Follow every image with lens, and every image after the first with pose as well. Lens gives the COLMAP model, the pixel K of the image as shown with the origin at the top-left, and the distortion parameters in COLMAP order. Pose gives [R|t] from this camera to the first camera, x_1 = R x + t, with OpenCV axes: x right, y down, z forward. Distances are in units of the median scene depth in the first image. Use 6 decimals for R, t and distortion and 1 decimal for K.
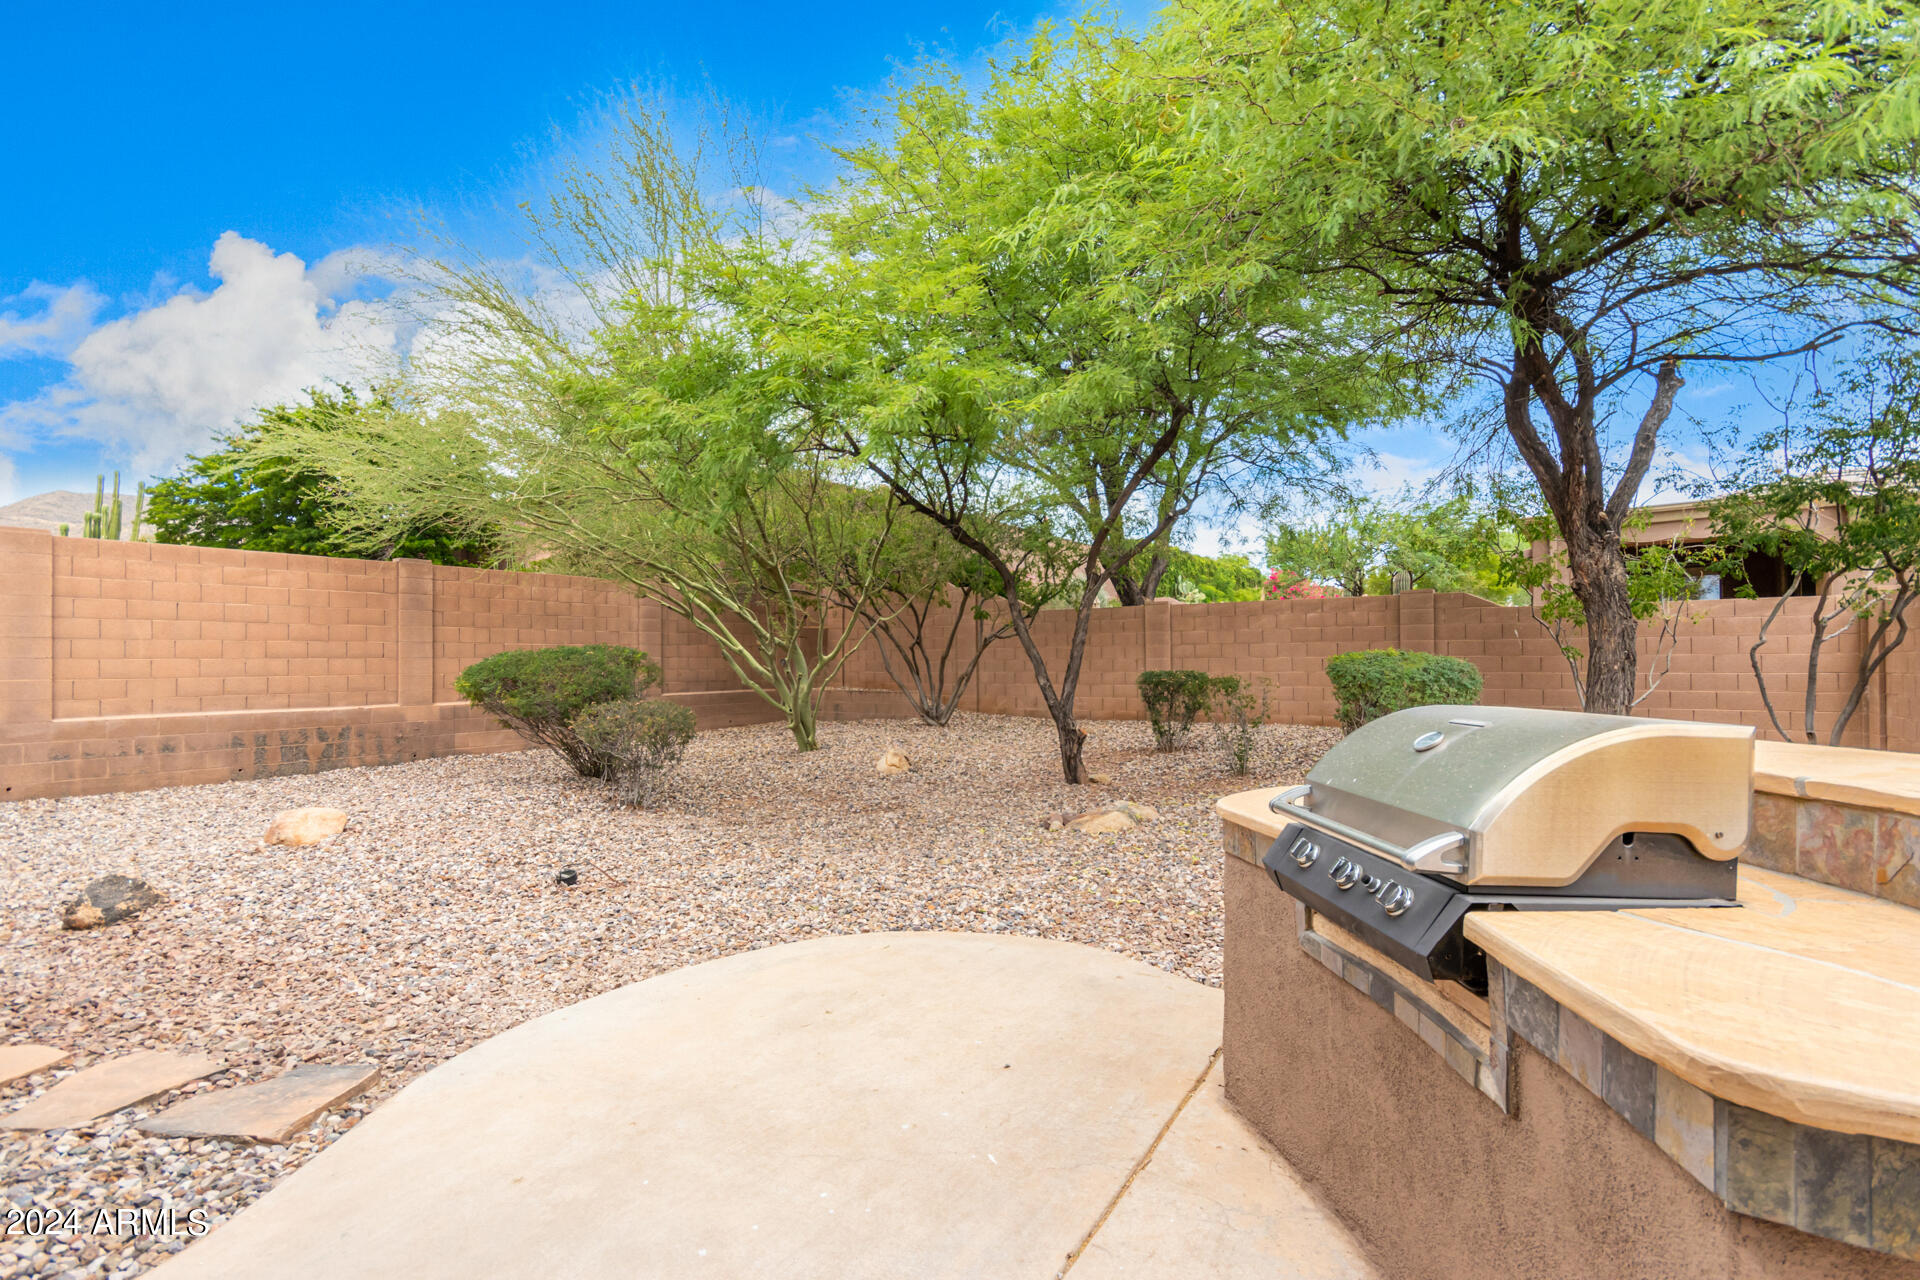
lens RADIAL K [[919.5, 0, 1013.9], [0, 919.5, 639.3], [0, 0, 1]] dist [-0.002589, 0.000215]
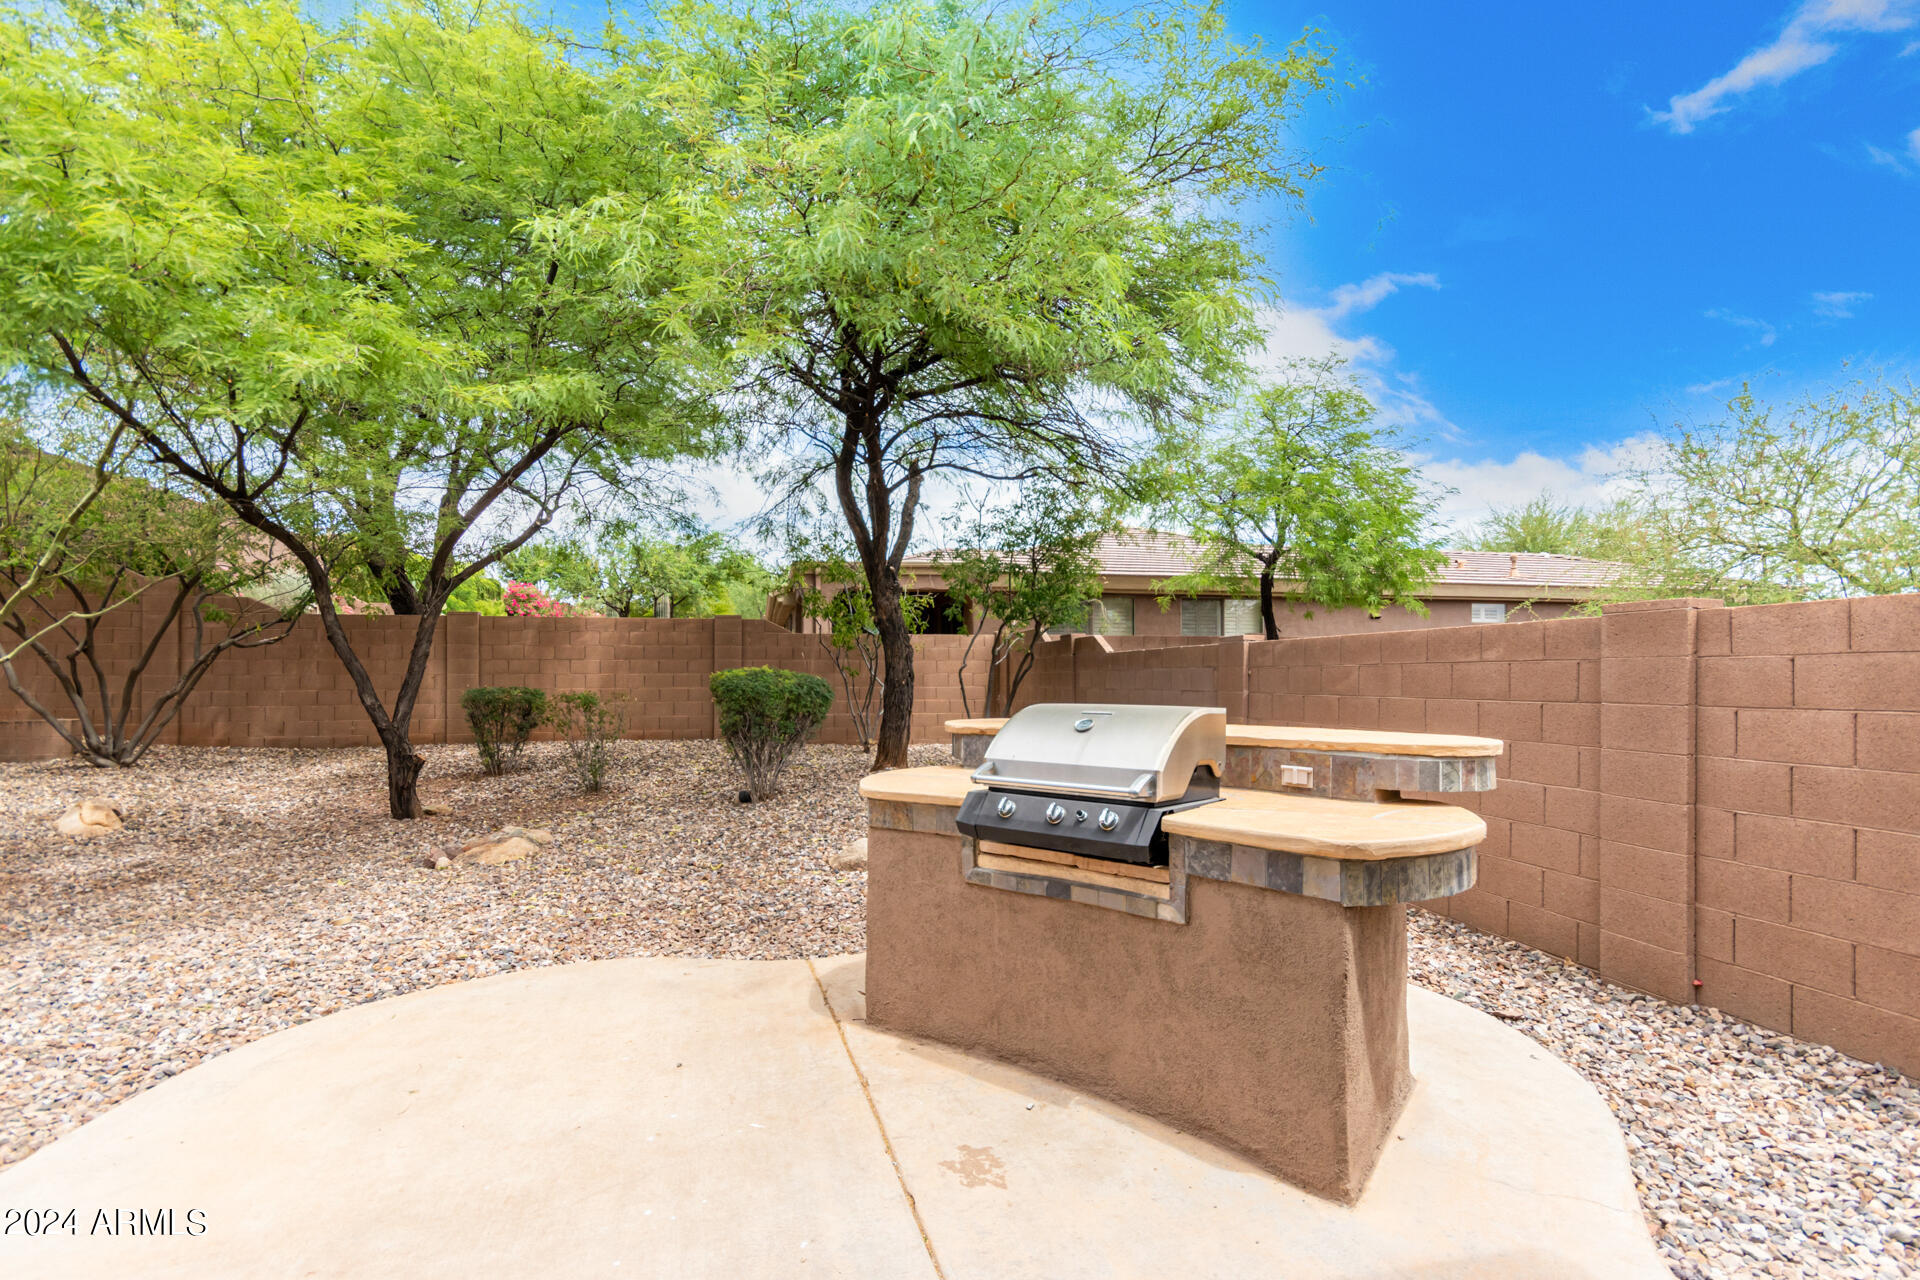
lens RADIAL K [[941.1, 0, 960.0], [0, 941.1, 640.0], [0, 0, 1]] dist [-0.002261, 0.000215]
pose [[0.644364, 0.033279, 0.763995, -0.527108], [-0.019332, 0.999442, -0.027230, 0.006342], [-0.764475, 0.002777, 0.644648, 0.060040]]
